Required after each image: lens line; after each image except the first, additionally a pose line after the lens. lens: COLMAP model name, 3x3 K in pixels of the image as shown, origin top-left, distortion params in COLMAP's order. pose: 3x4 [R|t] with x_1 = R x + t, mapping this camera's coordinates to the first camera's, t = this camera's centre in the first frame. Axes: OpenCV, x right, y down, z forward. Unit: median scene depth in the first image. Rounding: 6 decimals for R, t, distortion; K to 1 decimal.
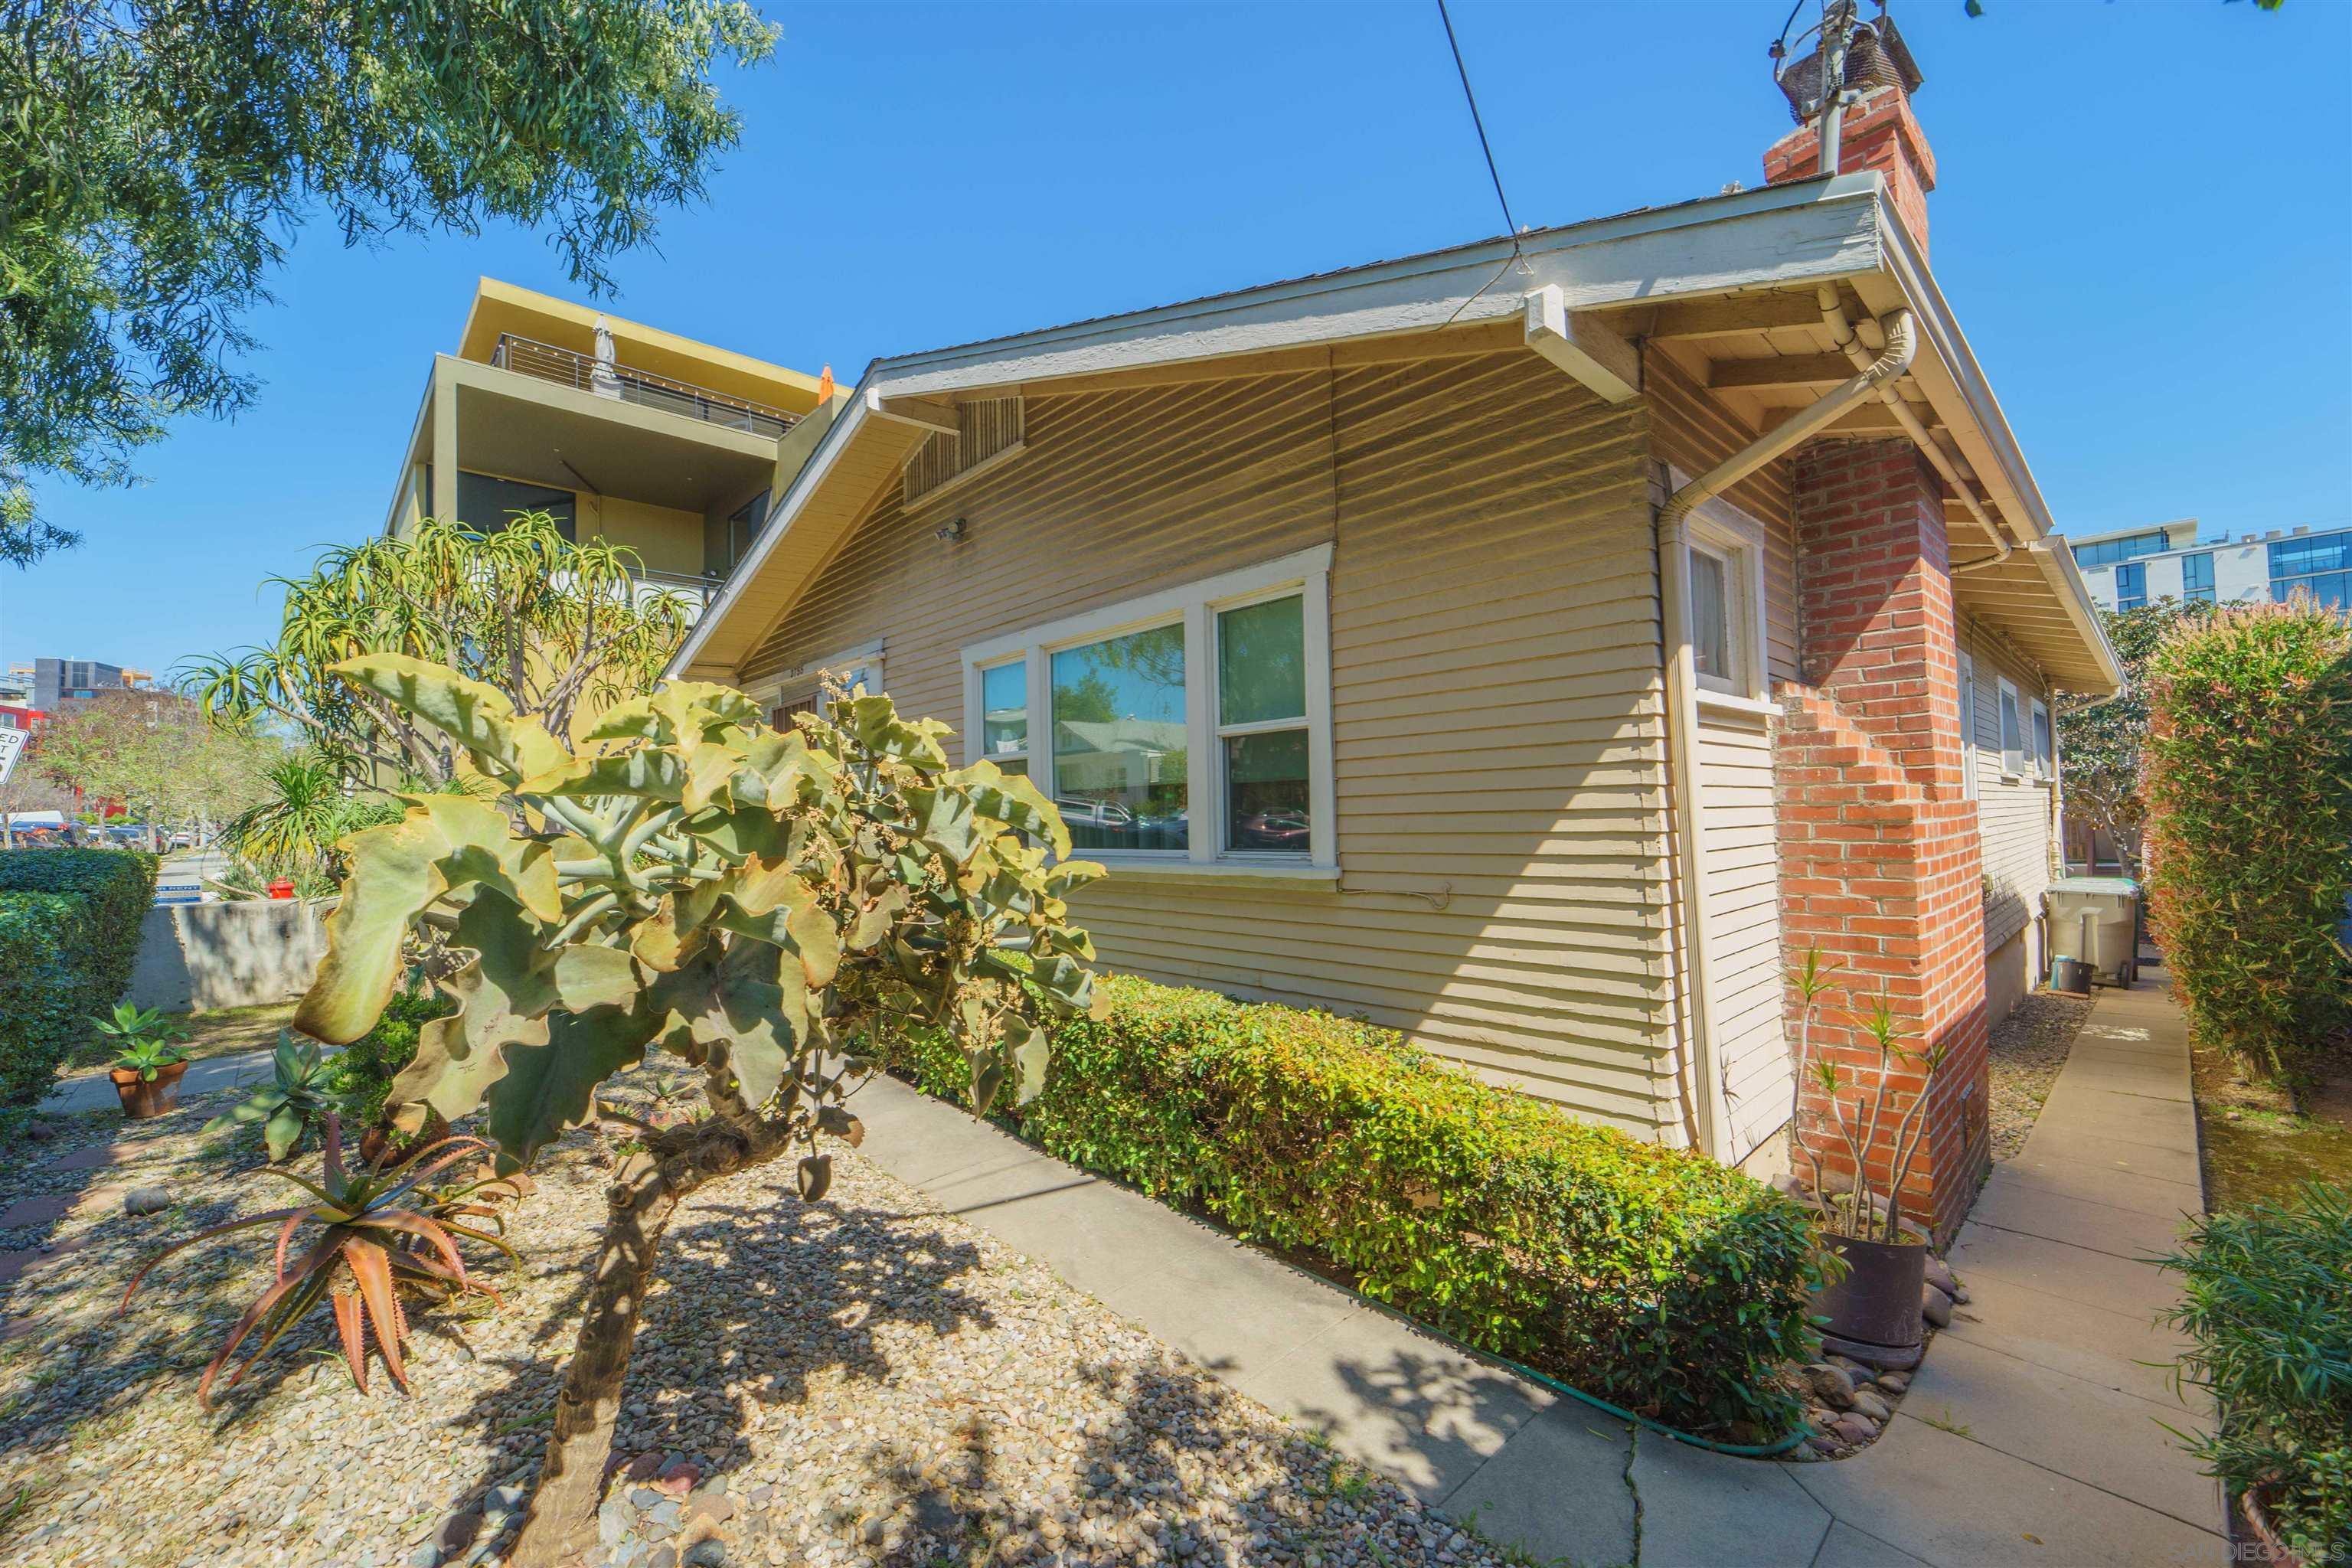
lens RADIAL K [[933.8, 0, 1177.3], [0, 933.8, 786.7], [0, 0, 1]] dist [0.001667, -0.000369]
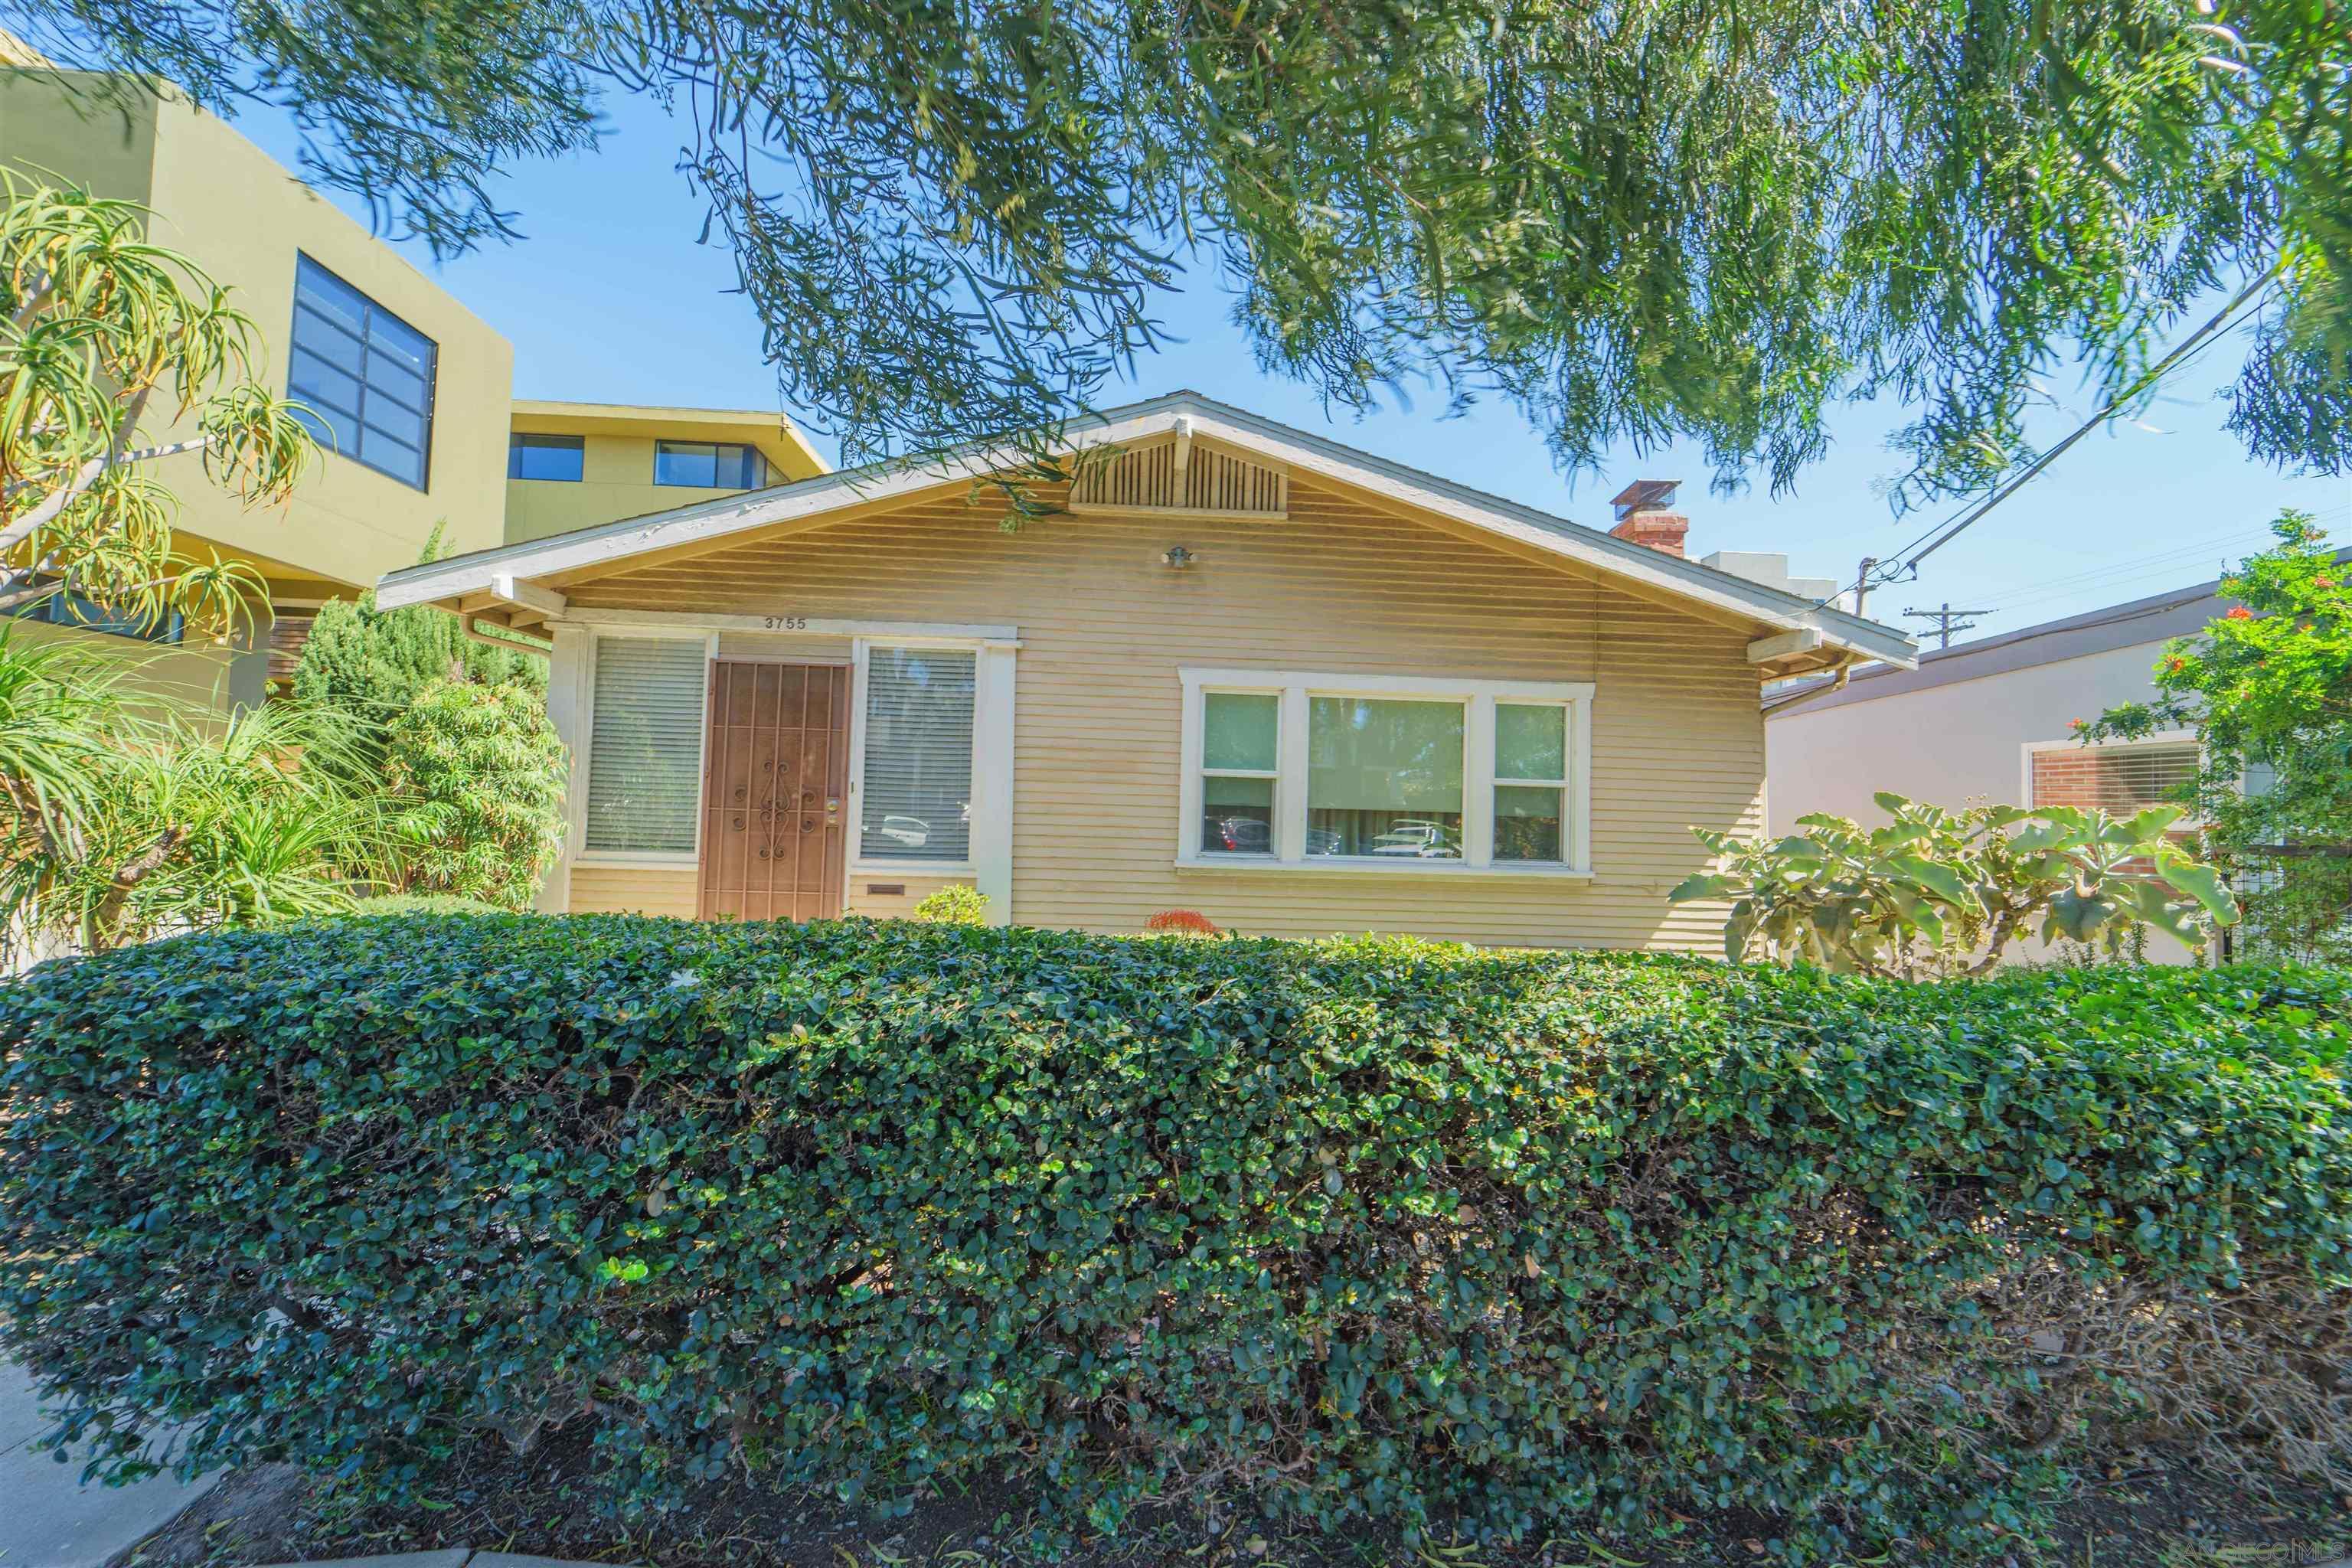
lens RADIAL K [[935.4, 0, 1175.2], [0, 935.4, 788.9], [0, 0, 1]] dist [0.001510, -0.000775]
pose [[0.650115, 0.067311, 0.756849, -1.385821], [-0.070624, 0.997110, -0.028015, 0.031209], [-0.756547, -0.035239, 0.652989, 0.378764]]
